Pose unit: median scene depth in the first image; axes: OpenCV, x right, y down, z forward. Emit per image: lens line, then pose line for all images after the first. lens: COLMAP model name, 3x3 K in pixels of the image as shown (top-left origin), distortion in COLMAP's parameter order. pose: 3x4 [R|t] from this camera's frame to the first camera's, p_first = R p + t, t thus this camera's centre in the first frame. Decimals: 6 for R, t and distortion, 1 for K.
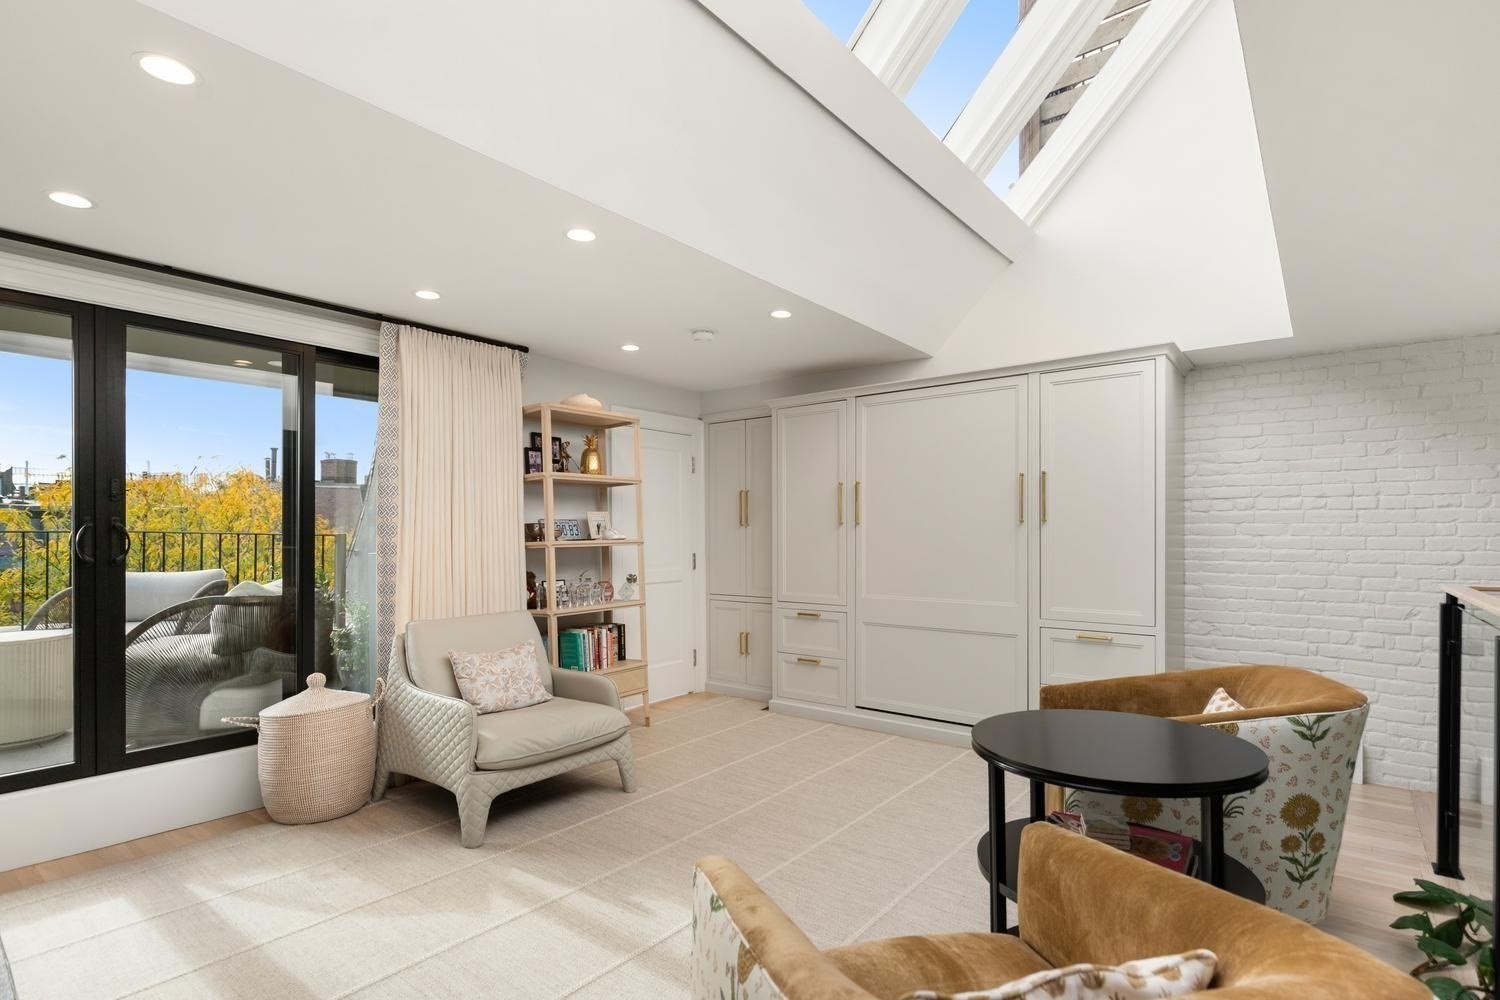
lens RADIAL K [[741.8, 0, 750.9], [0, 741.8, 535.4], [0, 0, 1]] dist [0.001616, -0.000080]
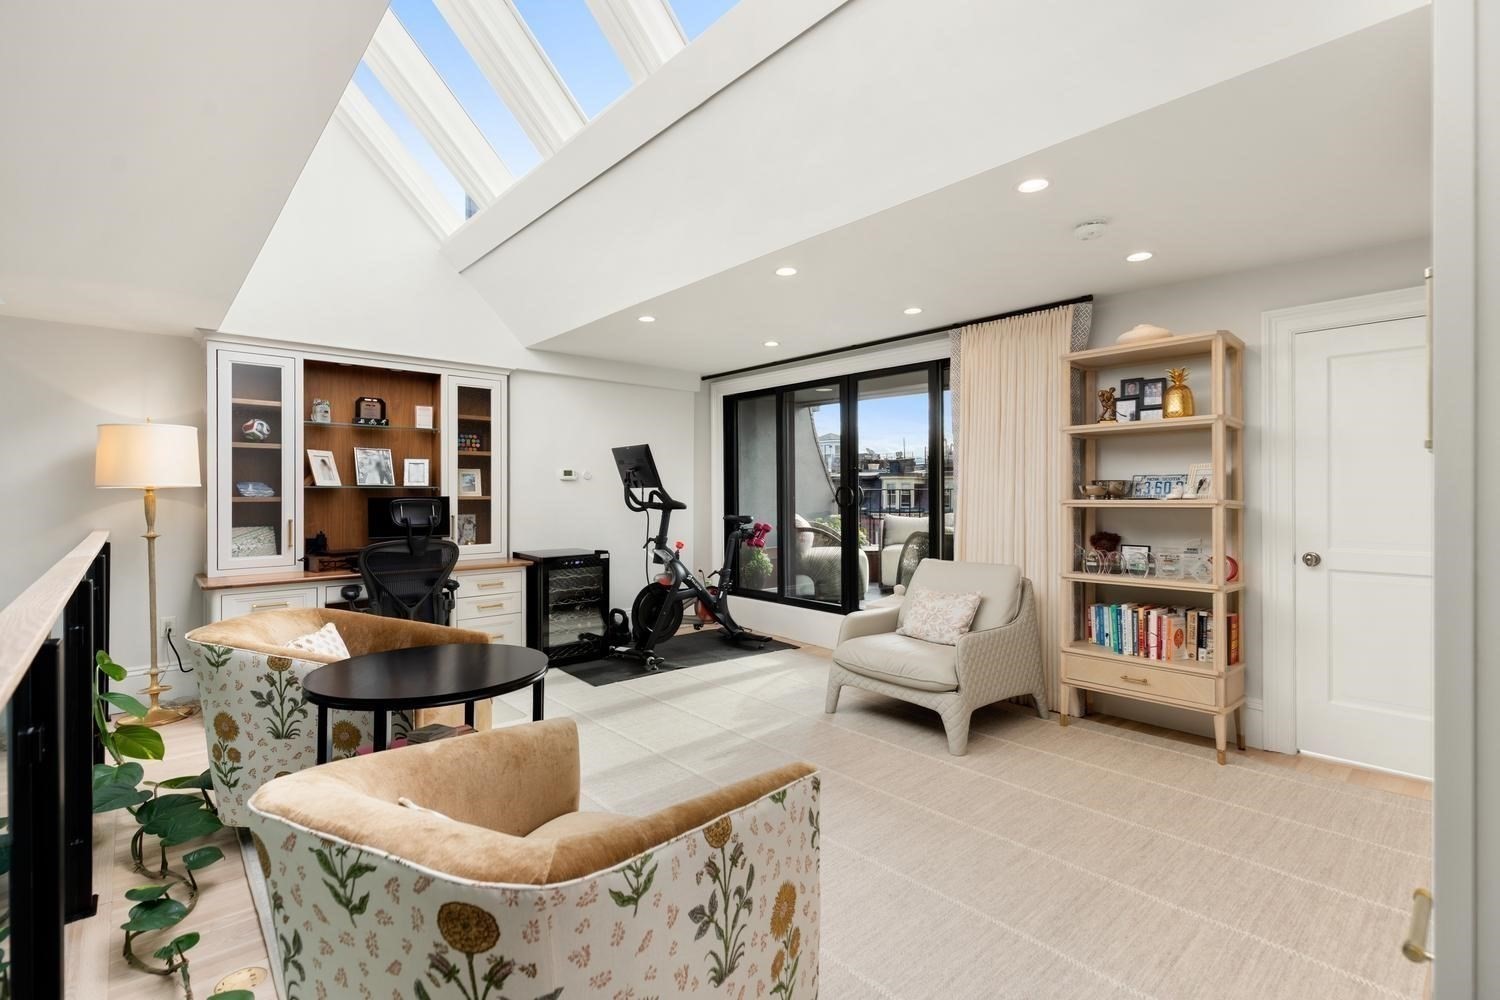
lens RADIAL K [[672.5, 0, 750.0], [0, 672.5, 500.0], [0, 0, 1]] dist [0.000125, -0.000251]
pose [[-0.173093, 0.012586, -0.984825, 0.756484], [-0.001678, 0.999913, 0.013074, -0.003602], [0.984904, 0.003916, -0.173056, 0.880388]]
